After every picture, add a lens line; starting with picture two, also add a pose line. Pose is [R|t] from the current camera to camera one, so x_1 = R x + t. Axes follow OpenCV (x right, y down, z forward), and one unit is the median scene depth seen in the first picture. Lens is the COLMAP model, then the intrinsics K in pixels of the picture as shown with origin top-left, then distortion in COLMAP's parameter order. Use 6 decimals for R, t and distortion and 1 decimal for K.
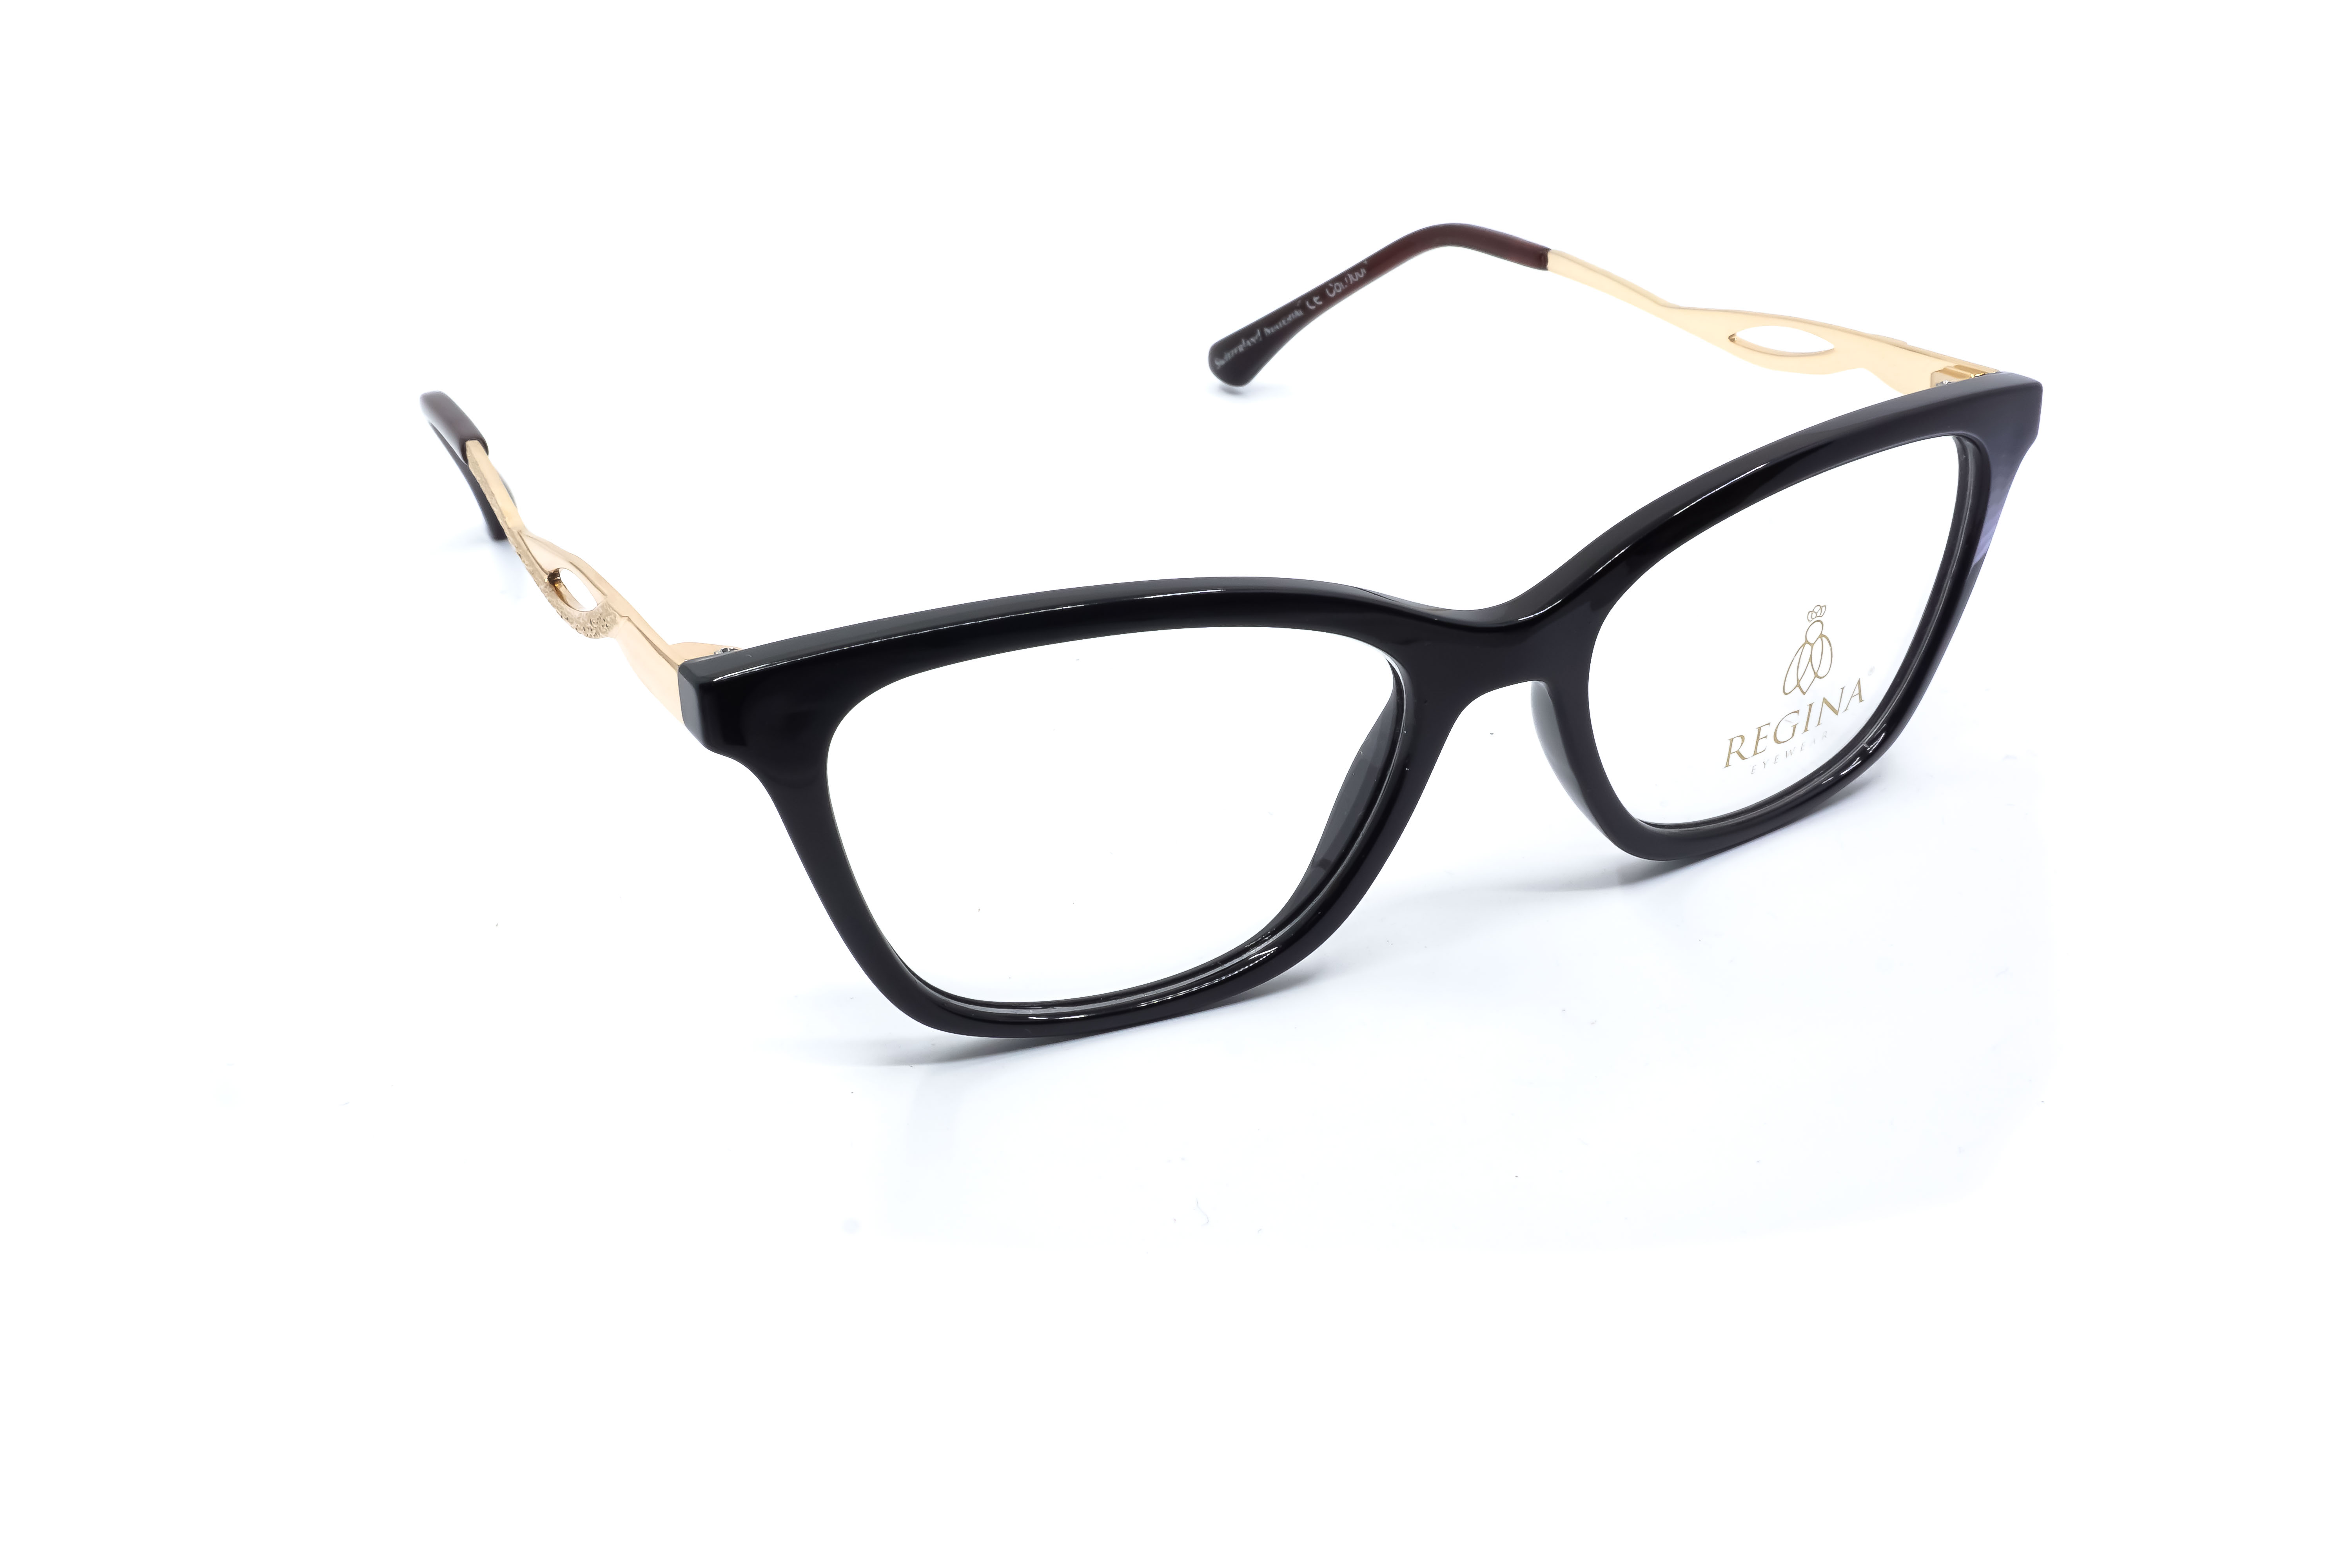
lens RADIAL K [[2355.5, 0, 1174.8], [0, 2355.5, 780.1], [0, 0, 1]] dist [0.020009, 0.000000]
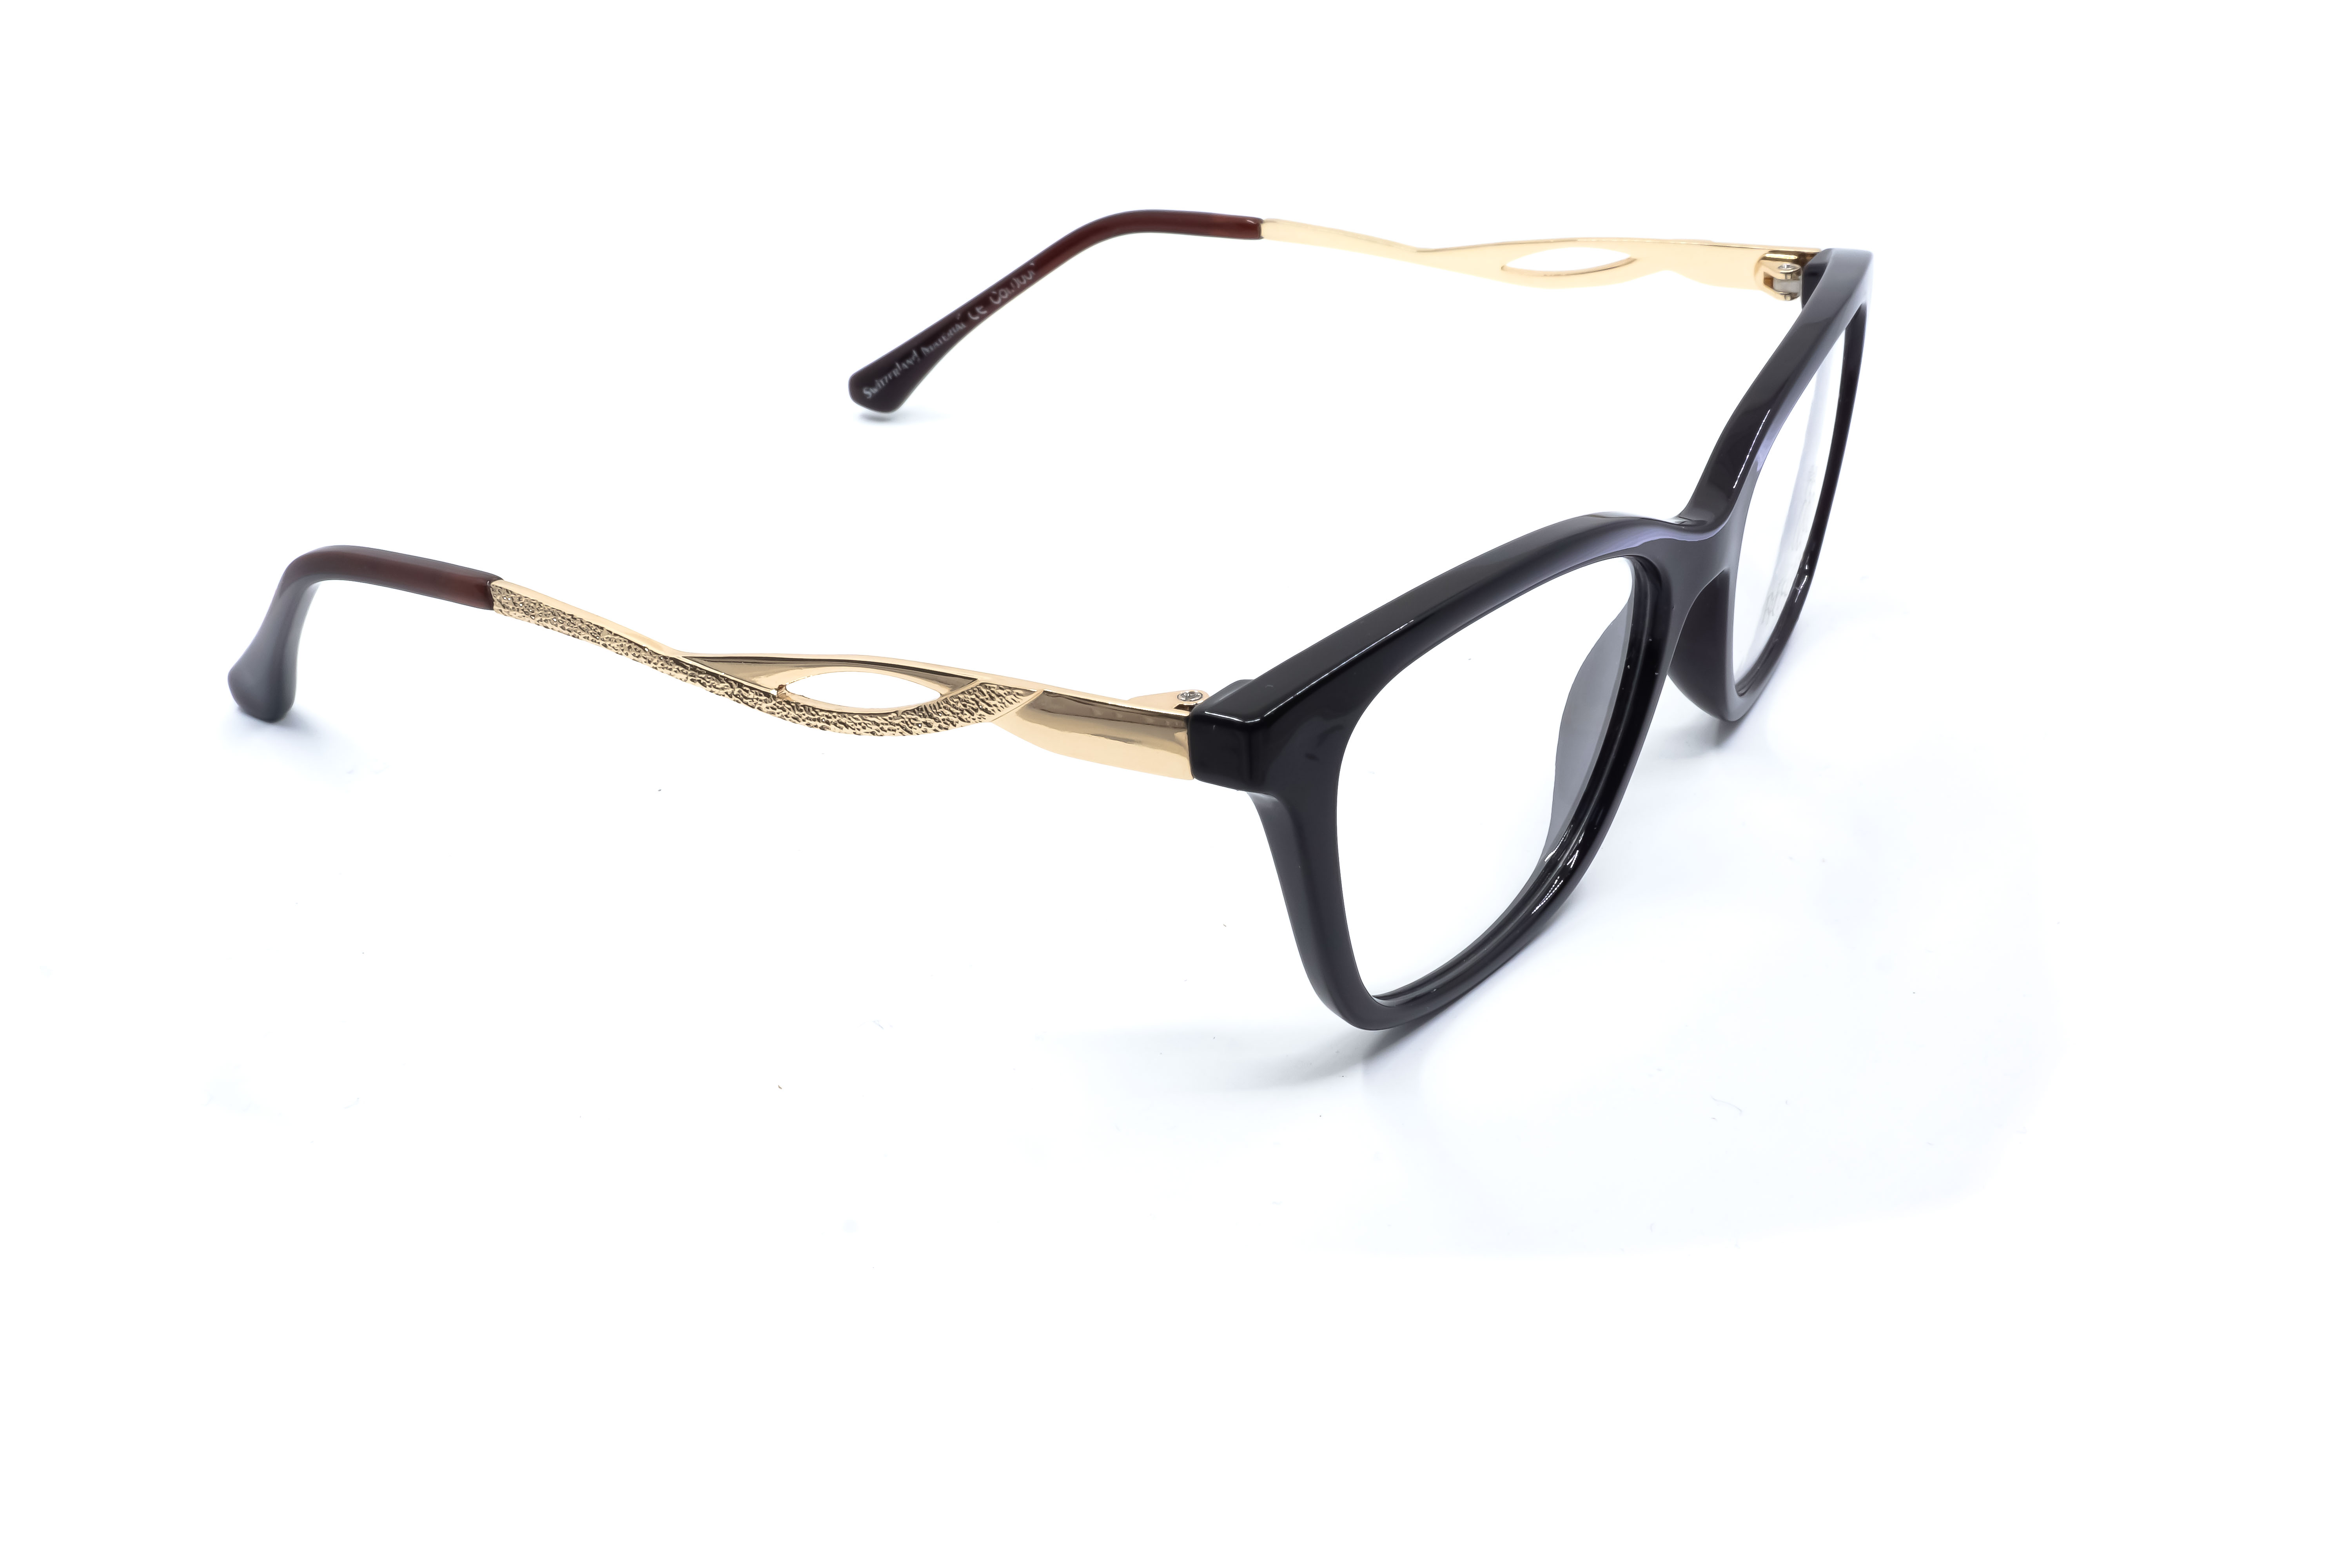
lens RADIAL K [[2355.5, 0, 1175.0], [0, 2355.5, 789.9], [0, 0, 1]] dist [0.020009, 0.000000]
pose [[0.866057, -0.242755, 0.437054, -0.509230], [0.244943, 0.968123, 0.052355, -0.056641], [-0.435831, 0.061711, 0.897910, 0.120030]]
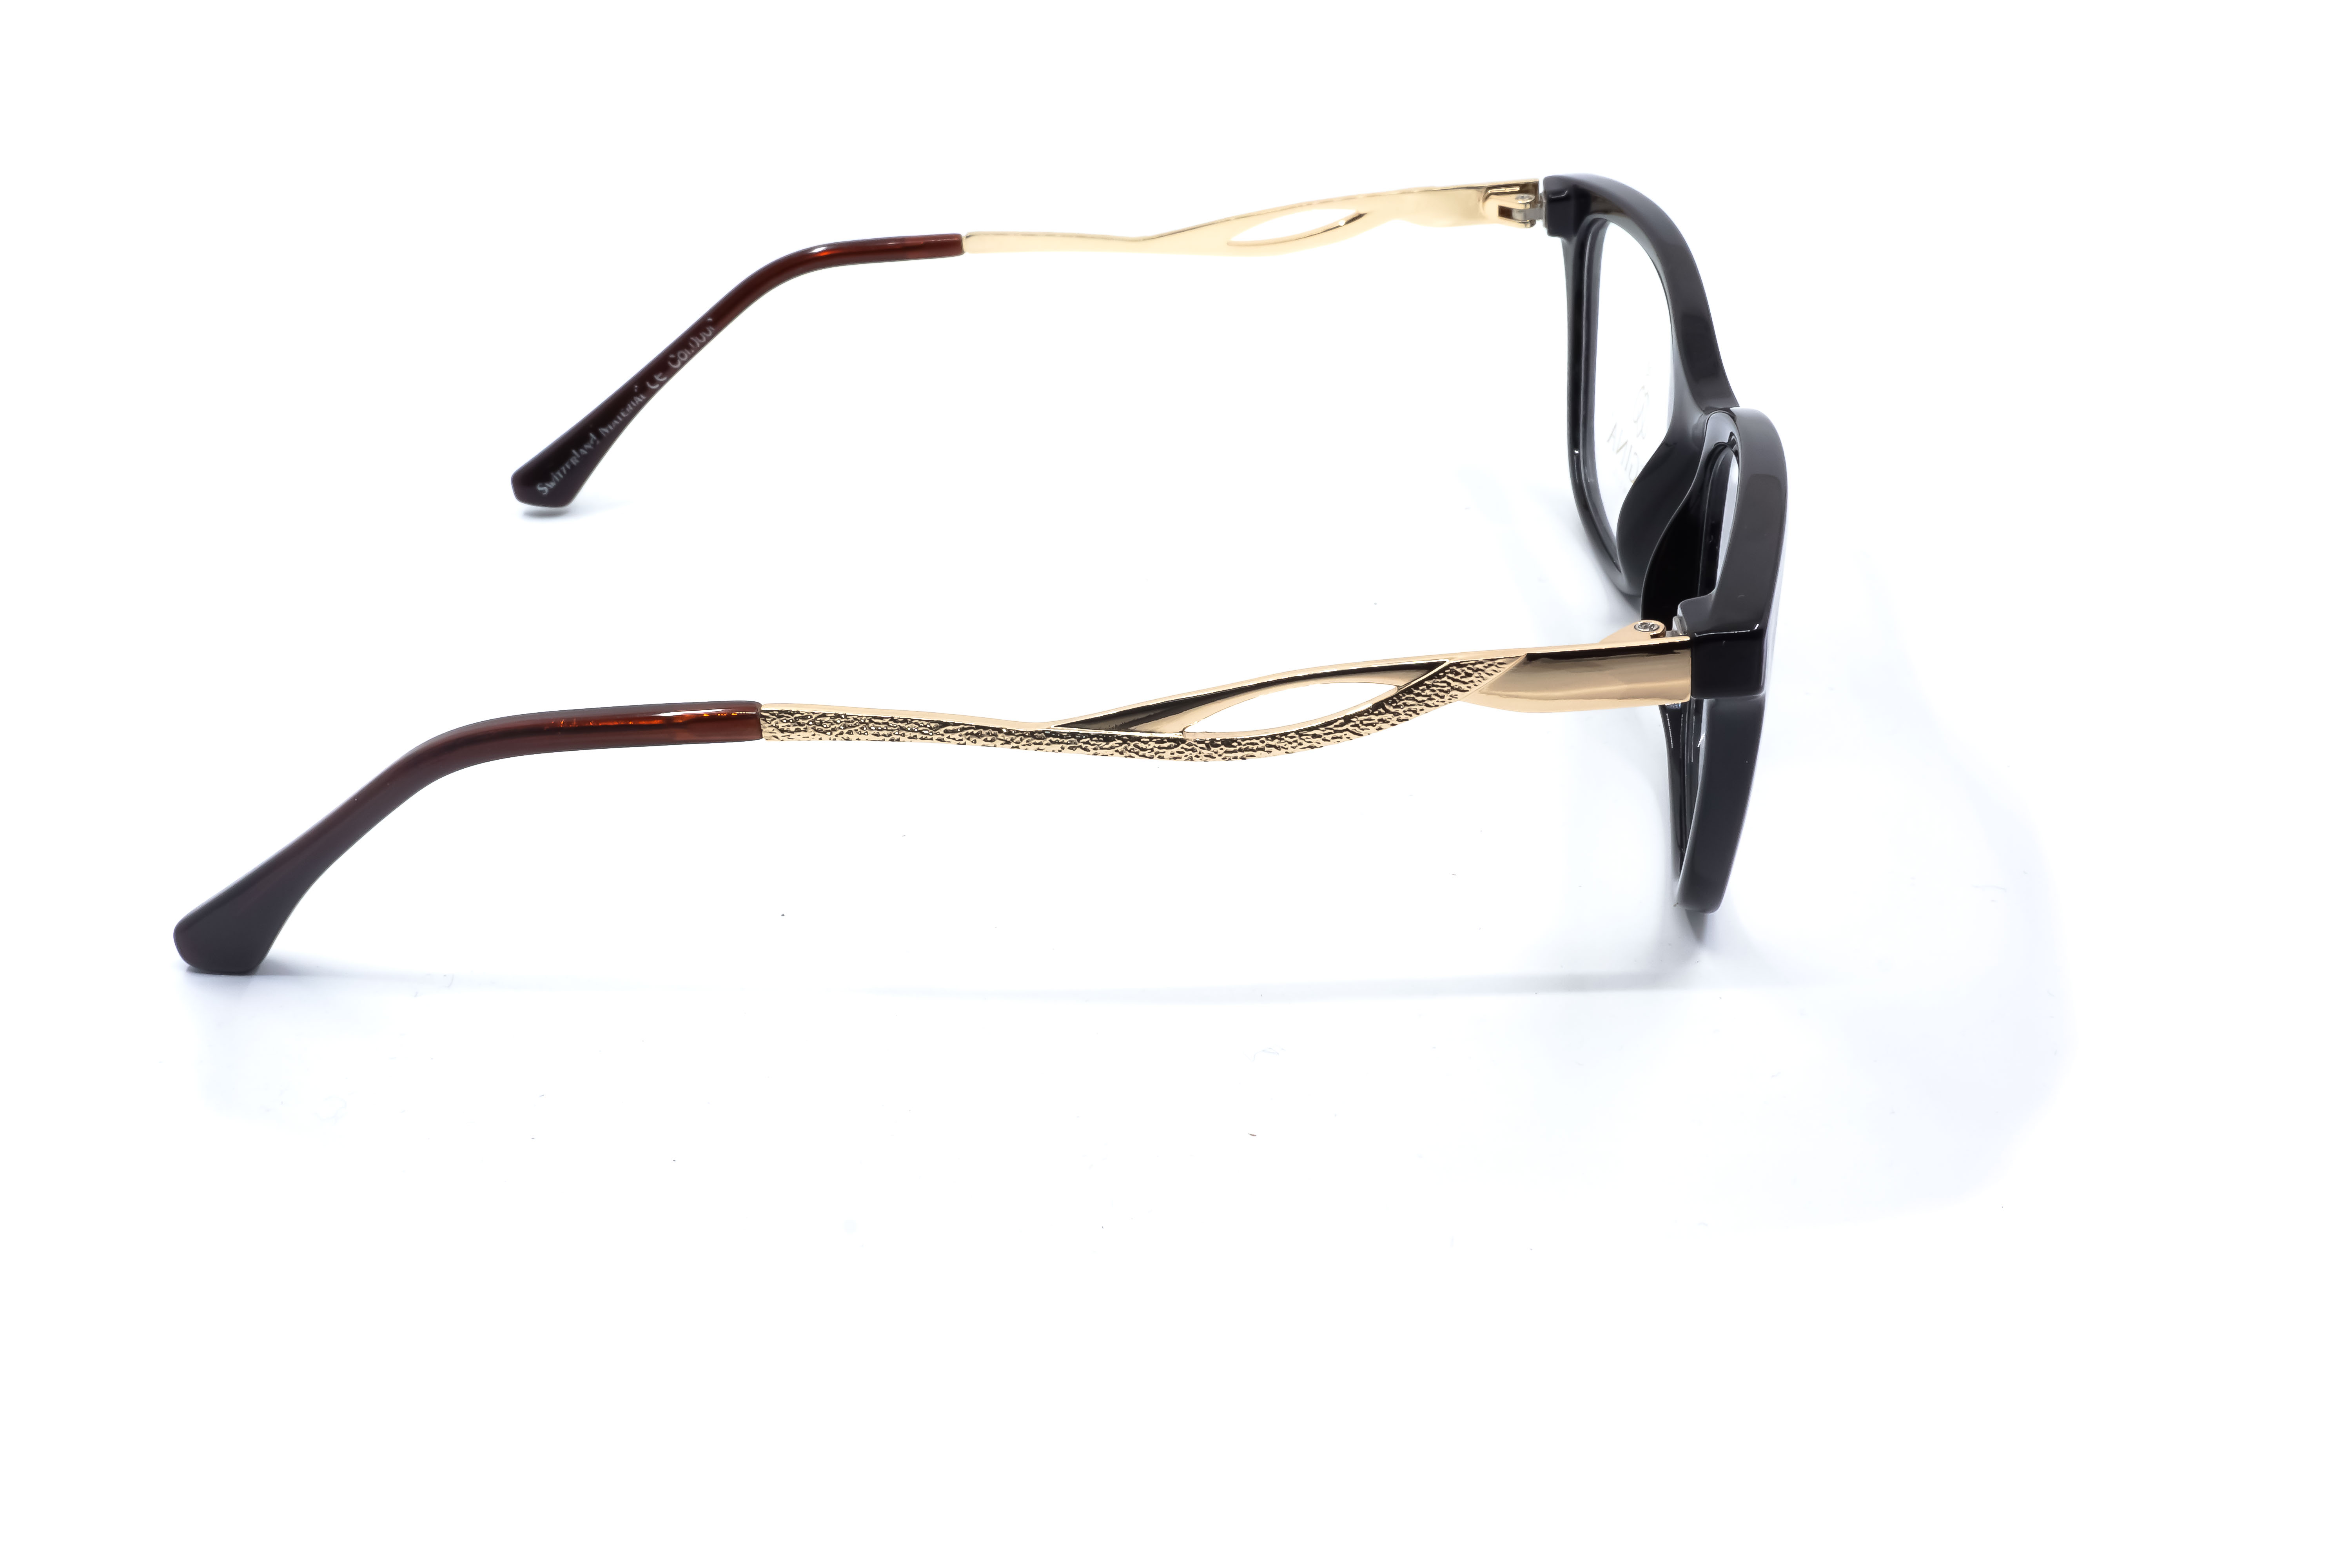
lens RADIAL K [[2355.5, 0, 1190.3], [0, 2355.5, 804.1], [0, 0, 1]] dist [0.020009, 0.000000]
pose [[0.491662, -0.422851, 0.761226, -0.887439], [0.430345, 0.877958, 0.209743, -0.231897], [-0.757015, 0.224467, 0.613631, 0.447717]]
